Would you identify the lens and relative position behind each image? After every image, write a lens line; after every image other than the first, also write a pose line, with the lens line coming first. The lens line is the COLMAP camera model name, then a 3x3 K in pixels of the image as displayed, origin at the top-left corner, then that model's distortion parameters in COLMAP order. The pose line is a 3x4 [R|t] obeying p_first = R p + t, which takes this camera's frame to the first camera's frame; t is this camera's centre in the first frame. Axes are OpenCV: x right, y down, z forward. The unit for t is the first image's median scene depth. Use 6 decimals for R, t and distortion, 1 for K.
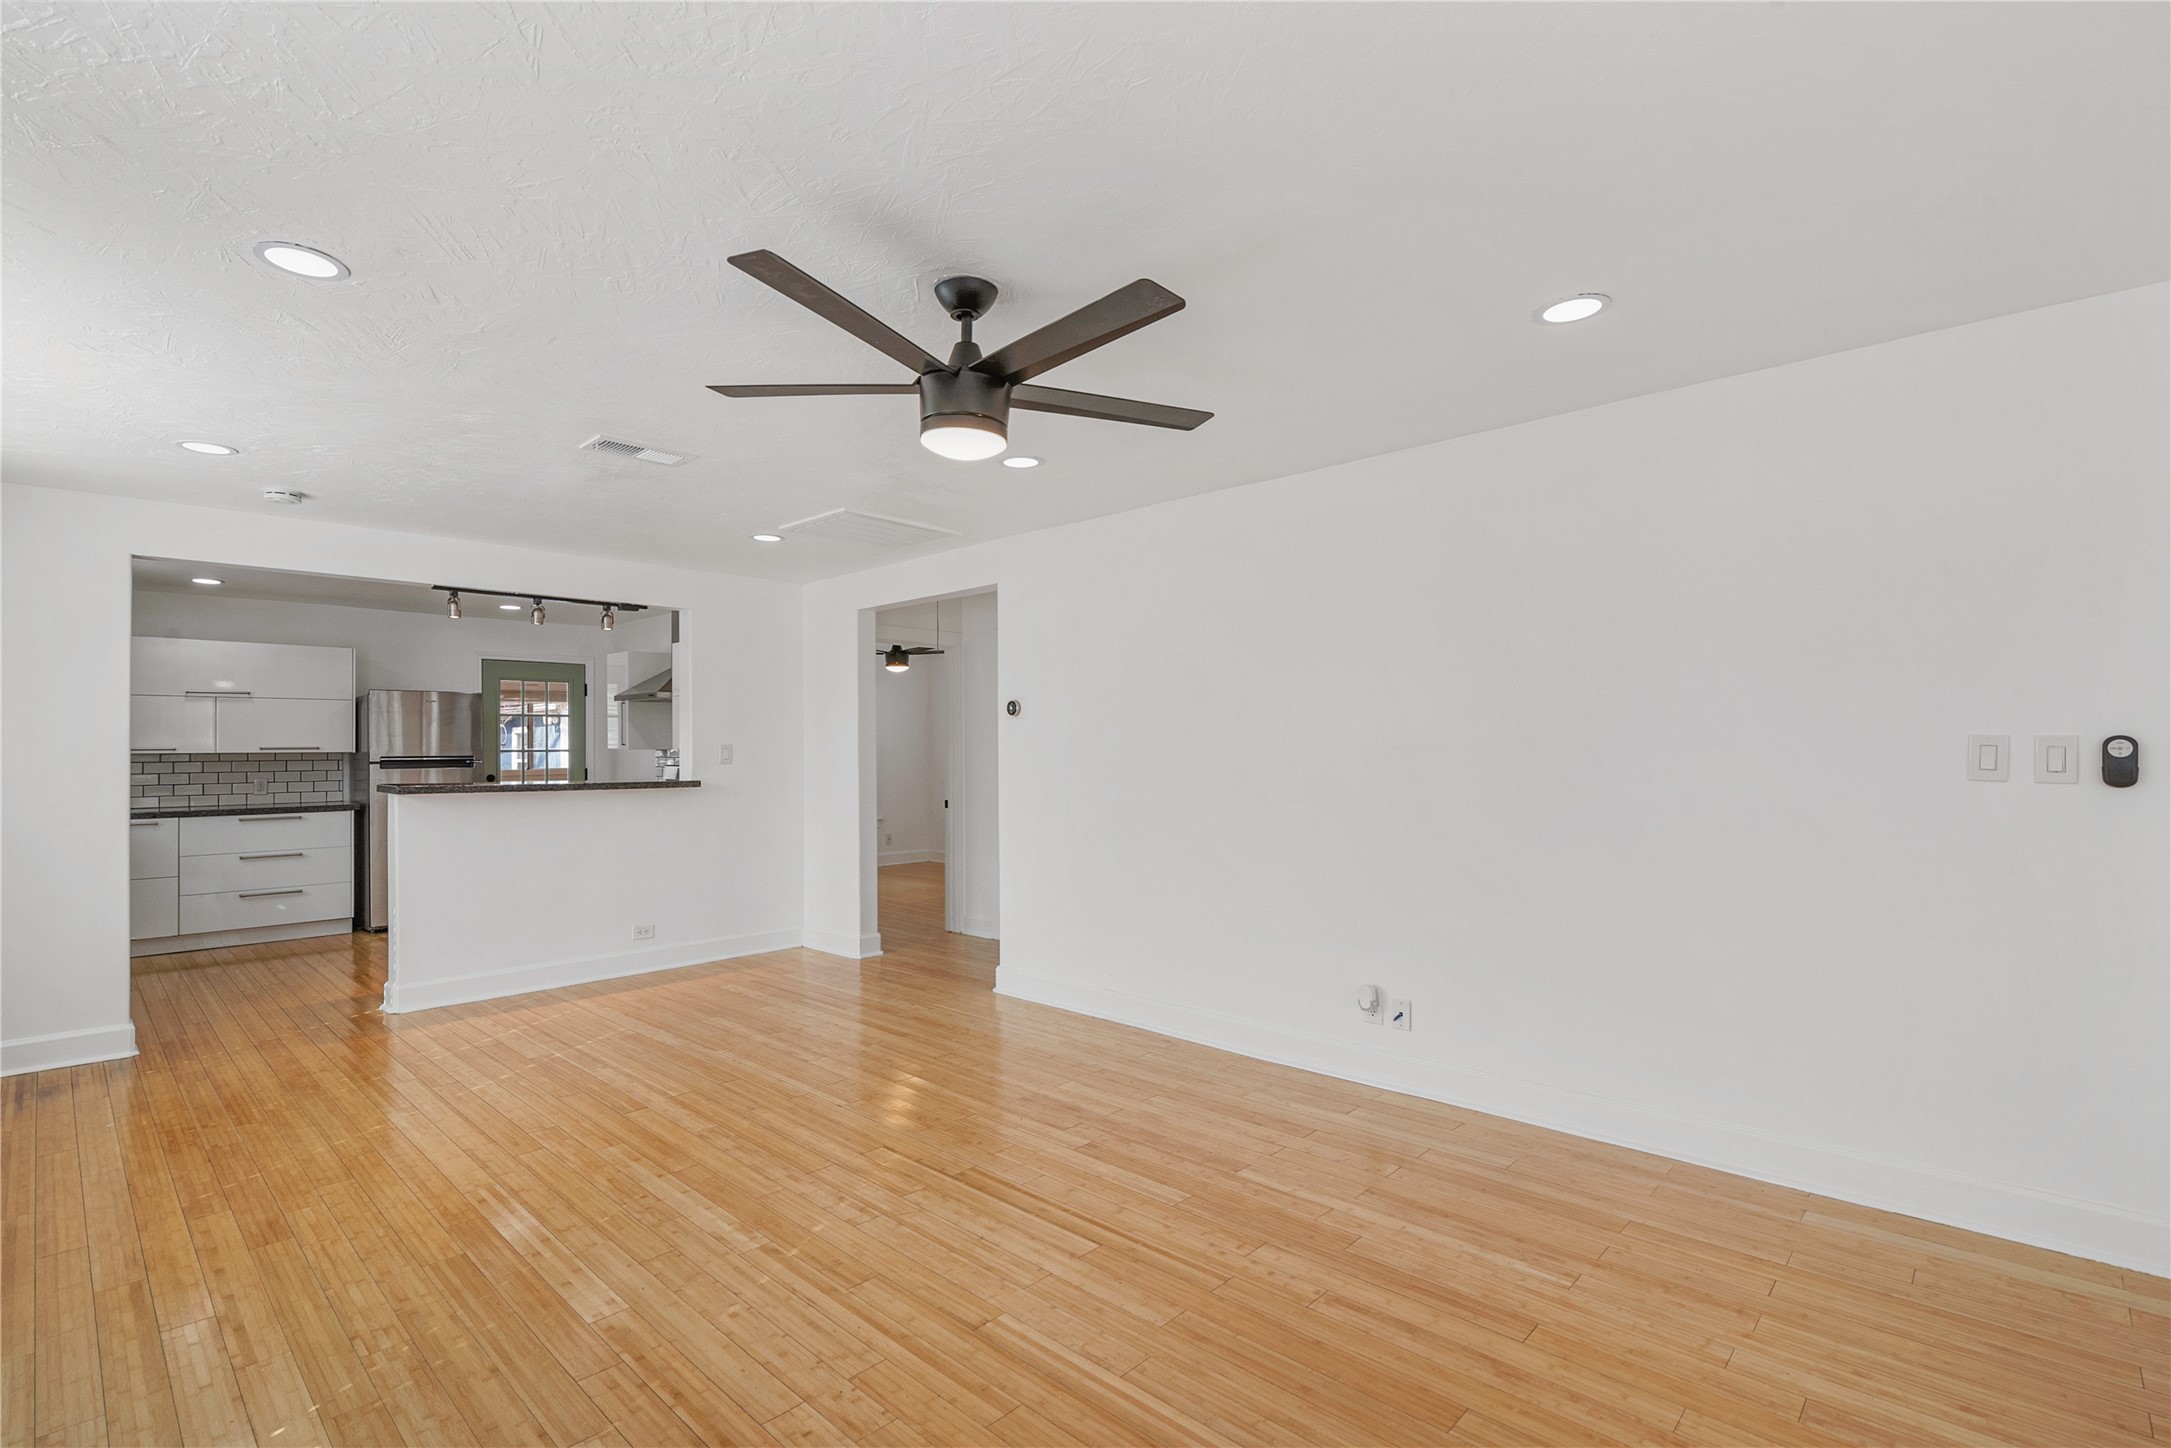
lens RADIAL K [[1006.7, 0, 1105.0], [0, 1006.7, 738.3], [0, 0, 1]] dist [-0.010071, 0.001385]
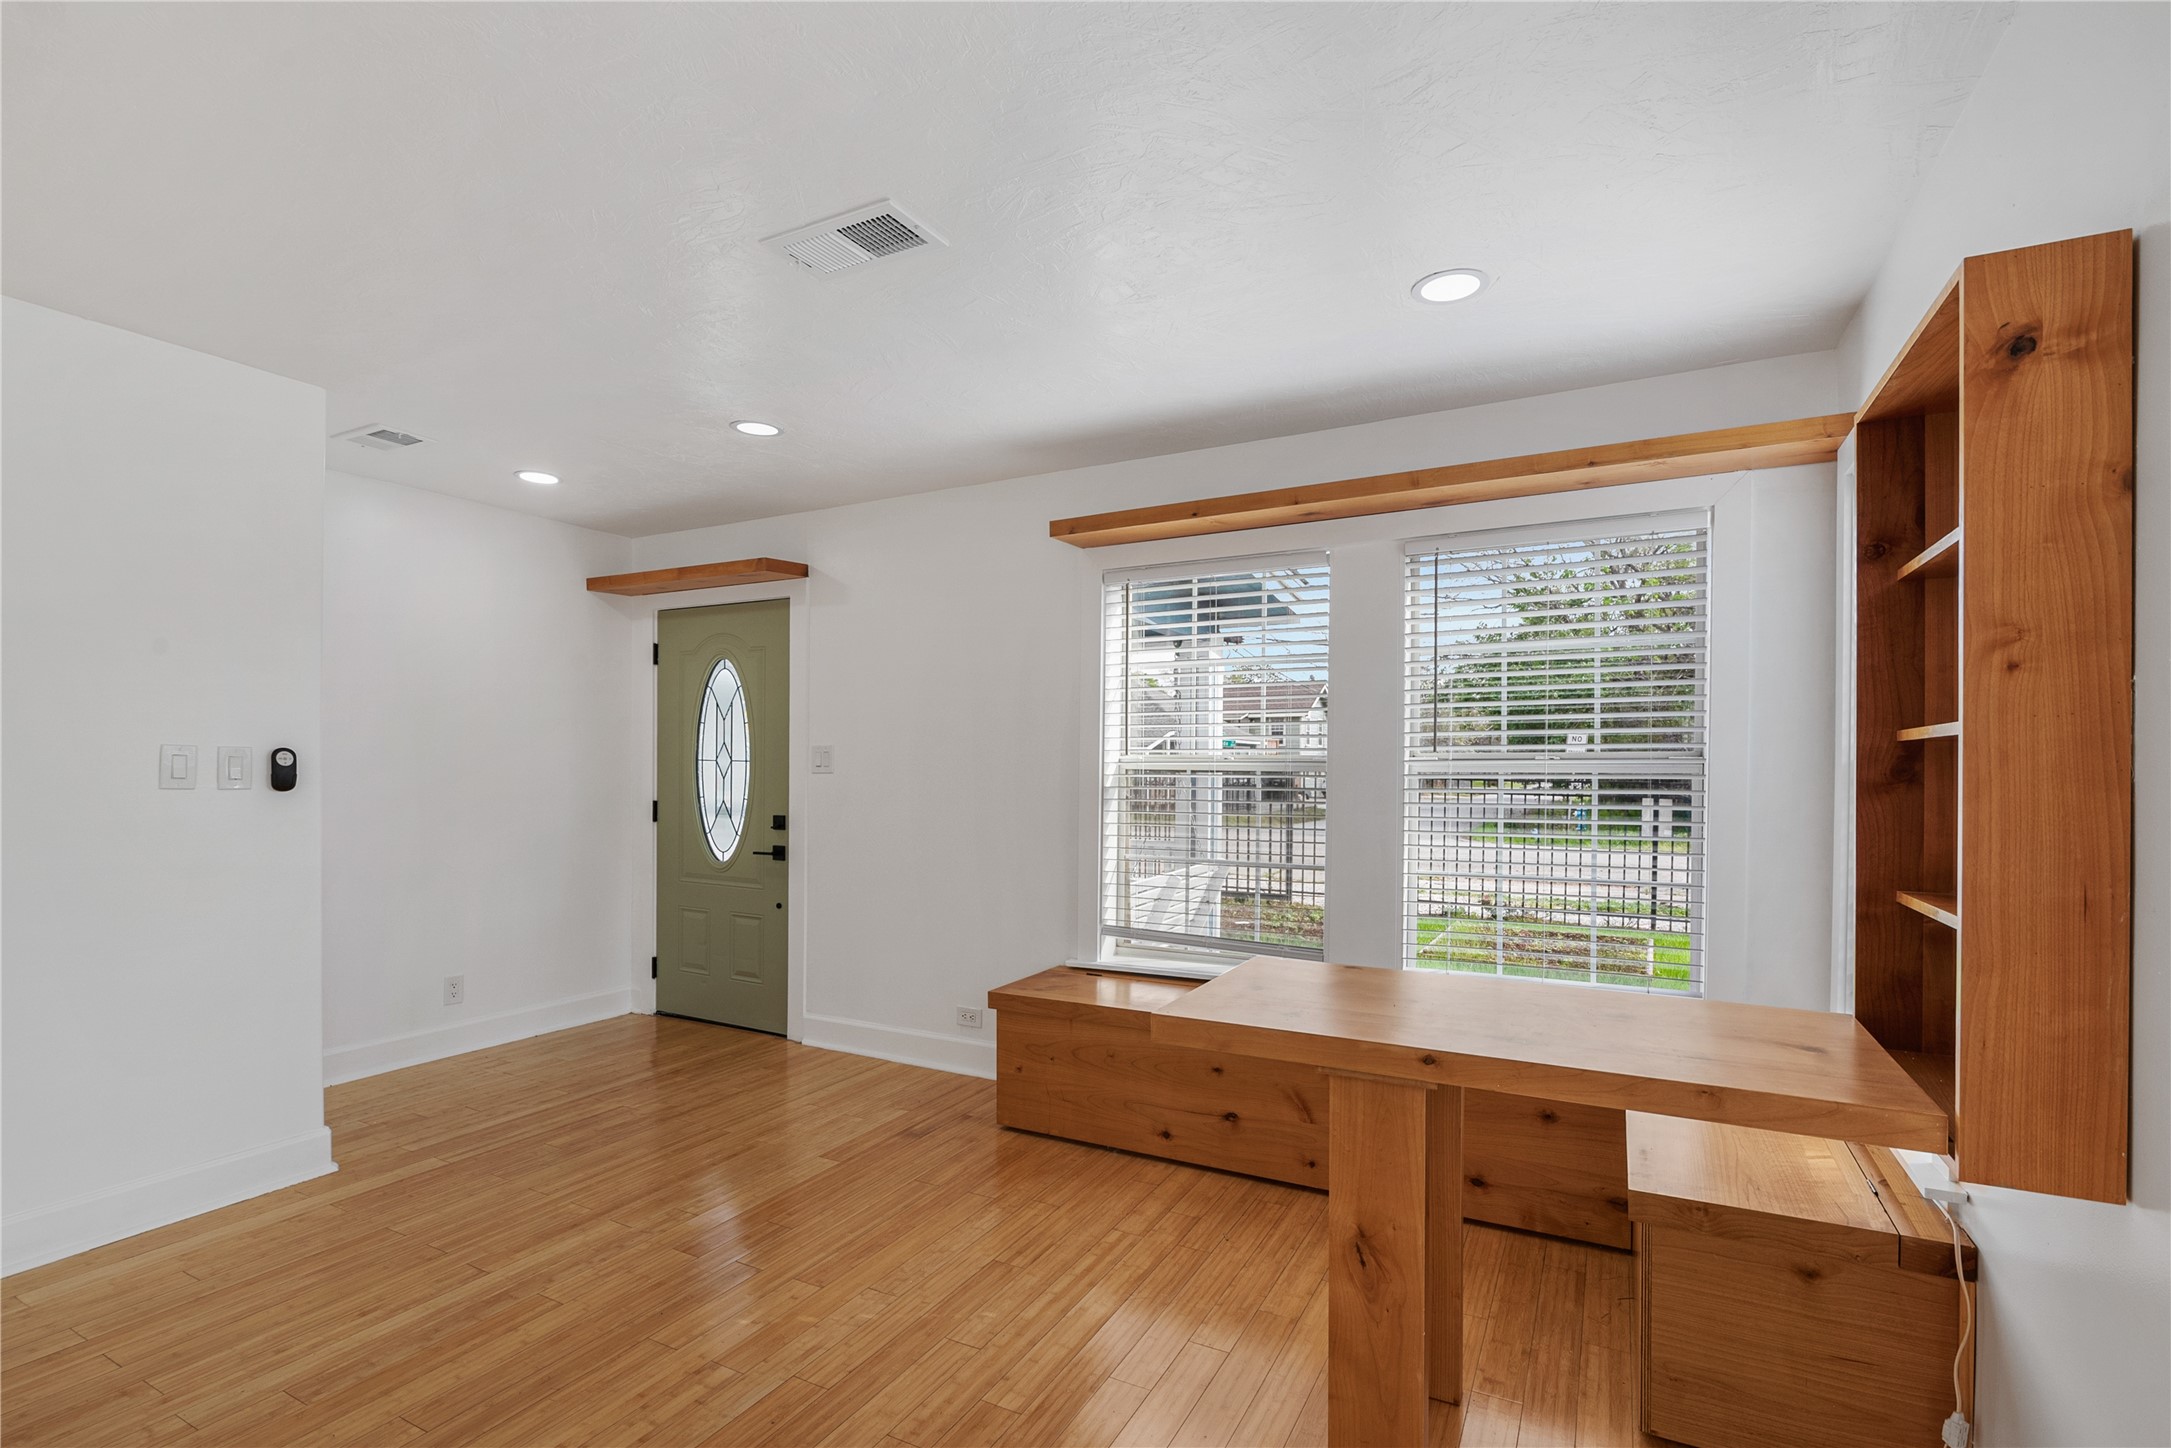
lens RADIAL K [[1006.7, 0, 1068.6], [0, 1006.7, 767.4], [0, 0, 1]] dist [-0.010071, 0.001385]
pose [[-0.252818, -0.002602, 0.967510, -0.324752], [-0.012537, 0.999921, -0.000587, 0.007957], [-0.967433, -0.012278, -0.252831, 0.322908]]
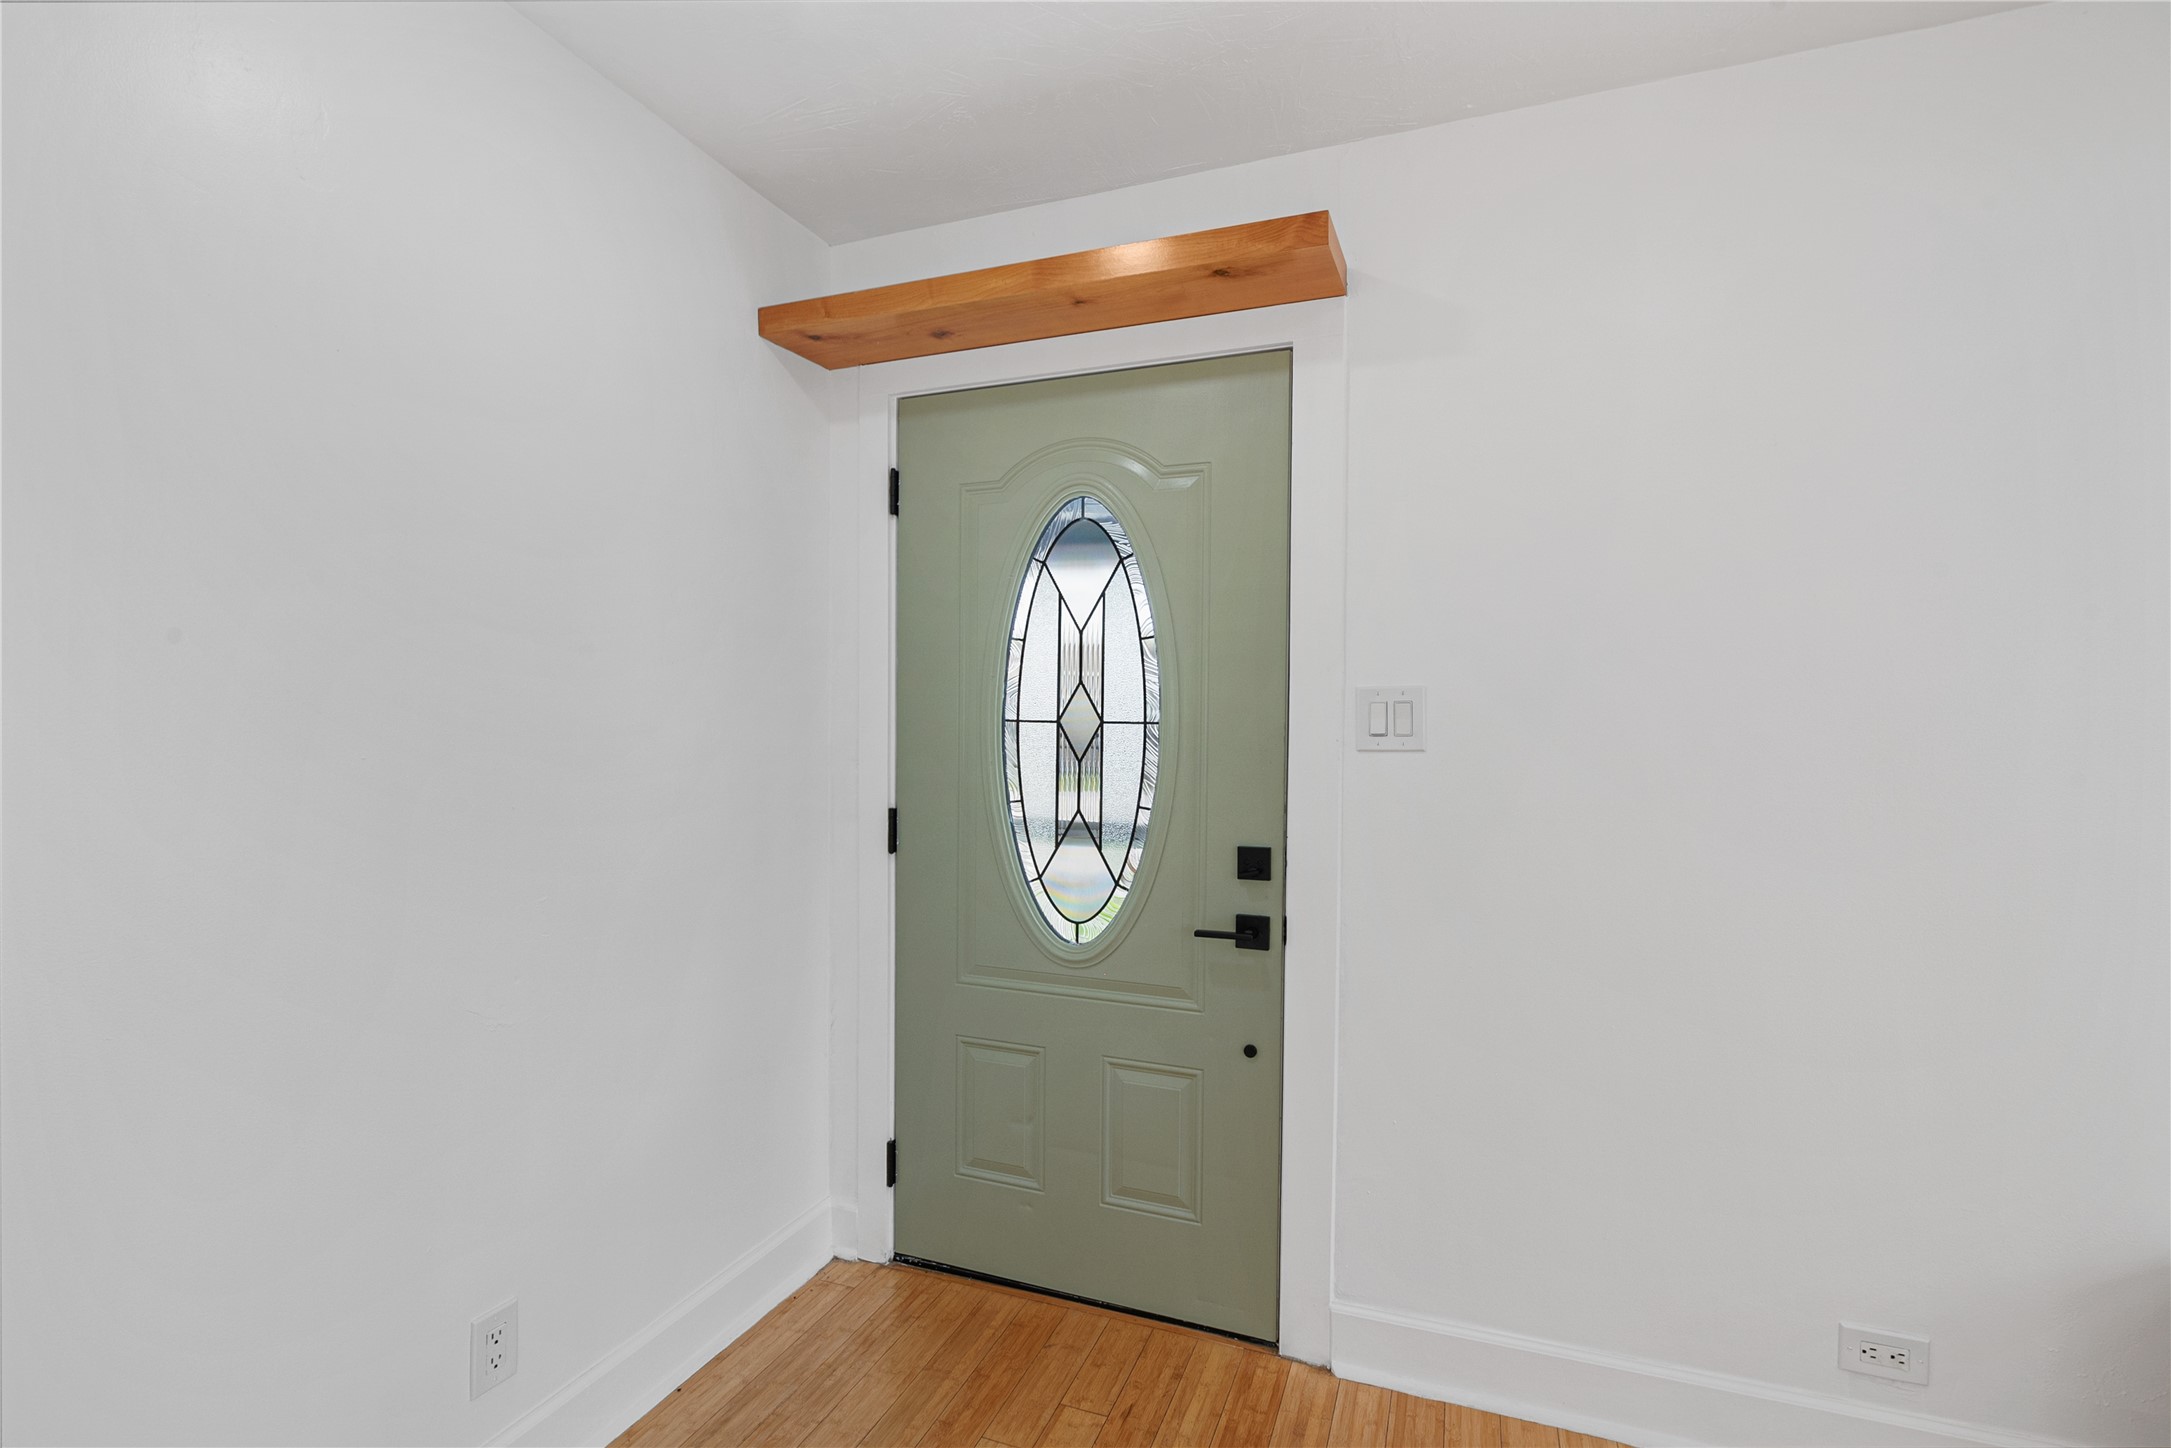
lens RADIAL K [[1006.7, 0, 1039.6], [0, 1006.7, 735.9], [0, 0, 1]] dist [-0.010071, 0.001385]
pose [[-0.361871, -0.013098, 0.932136, 0.714158], [-0.009505, 0.999901, 0.010361, 0.006003], [-0.932180, -0.005110, -0.361960, 0.746510]]
